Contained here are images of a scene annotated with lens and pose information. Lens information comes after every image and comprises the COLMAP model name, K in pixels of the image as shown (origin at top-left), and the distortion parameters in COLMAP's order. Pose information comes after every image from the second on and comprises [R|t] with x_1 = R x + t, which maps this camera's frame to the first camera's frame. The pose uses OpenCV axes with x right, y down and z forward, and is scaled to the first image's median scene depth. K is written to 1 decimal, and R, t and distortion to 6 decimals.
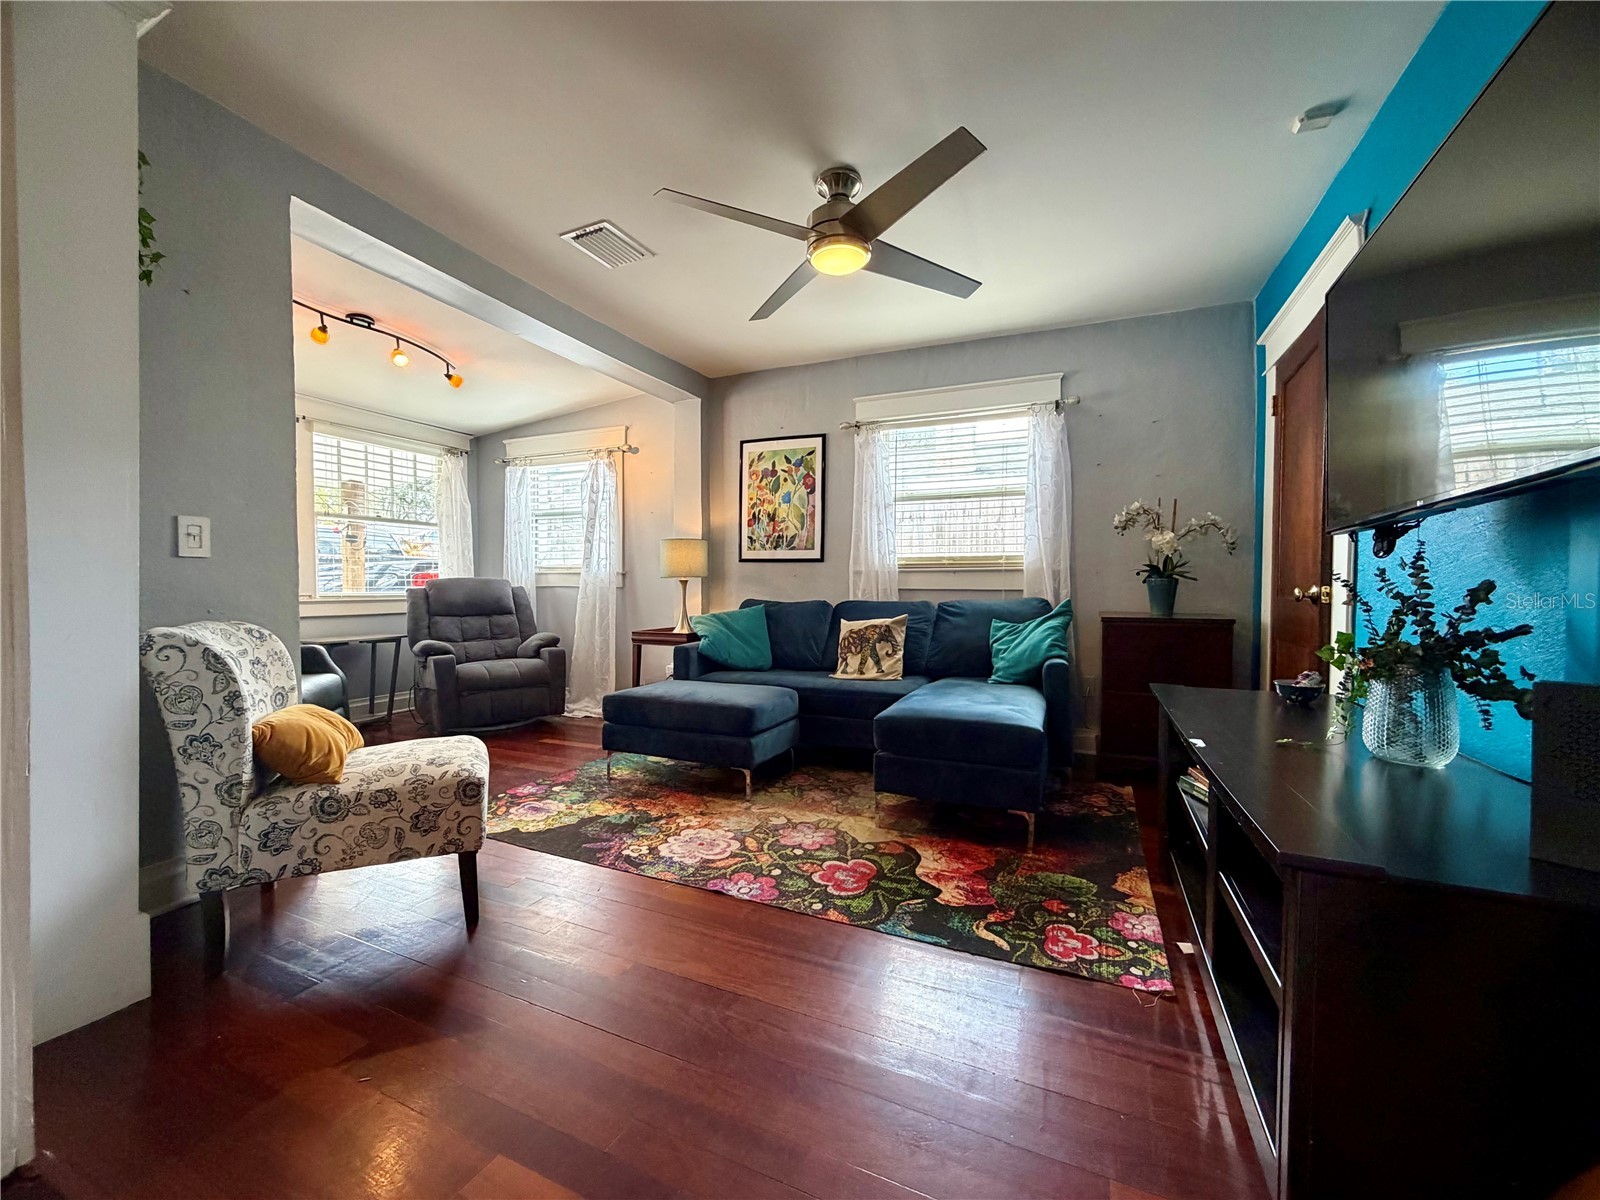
lens RADIAL K [[635.9, 0, 796.4], [0, 635.9, 603.0], [0, 0, 1]] dist [-0.001010, 0.000044]
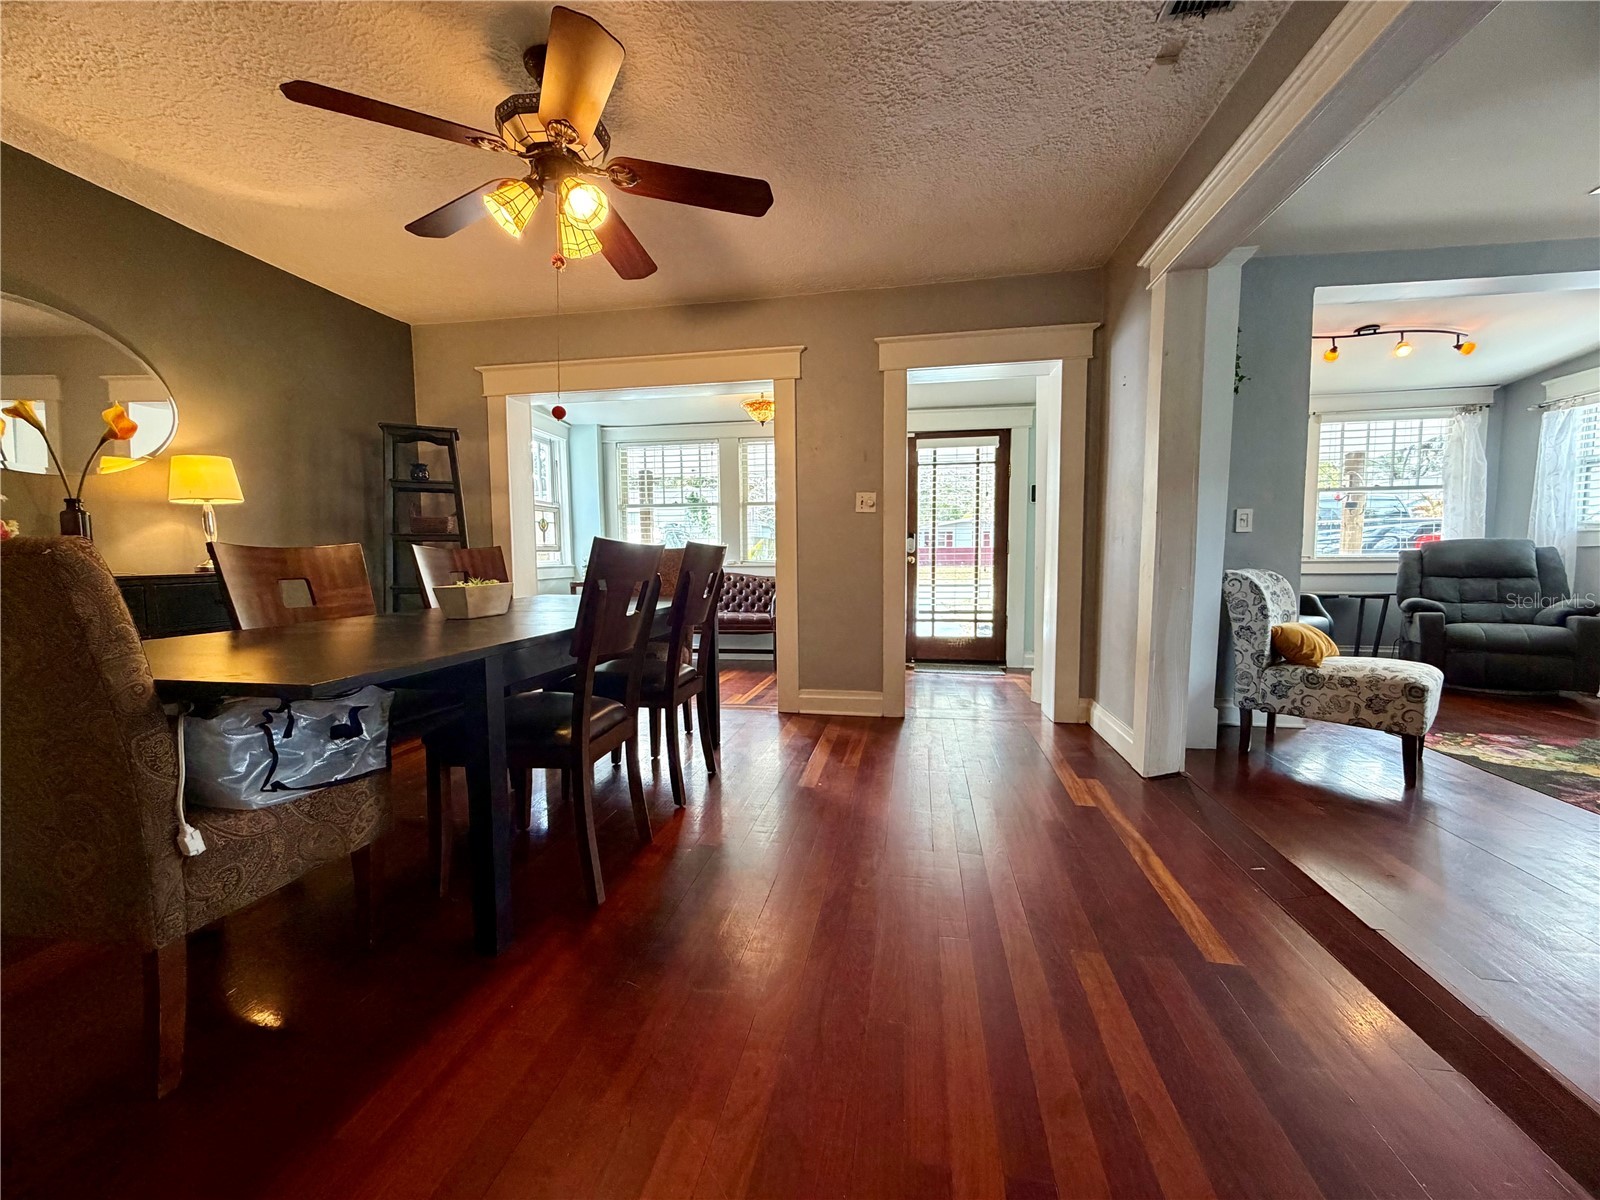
lens RADIAL K [[635.9, 0, 796.4], [0, 635.9, 603.0], [0, 0, 1]] dist [-0.001010, 0.000044]
pose [[0.238349, 0.070498, -0.968617, 0.276467], [-0.016668, 0.997512, 0.068499, 0.013476], [0.971036, -0.000182, 0.238931, -0.362398]]
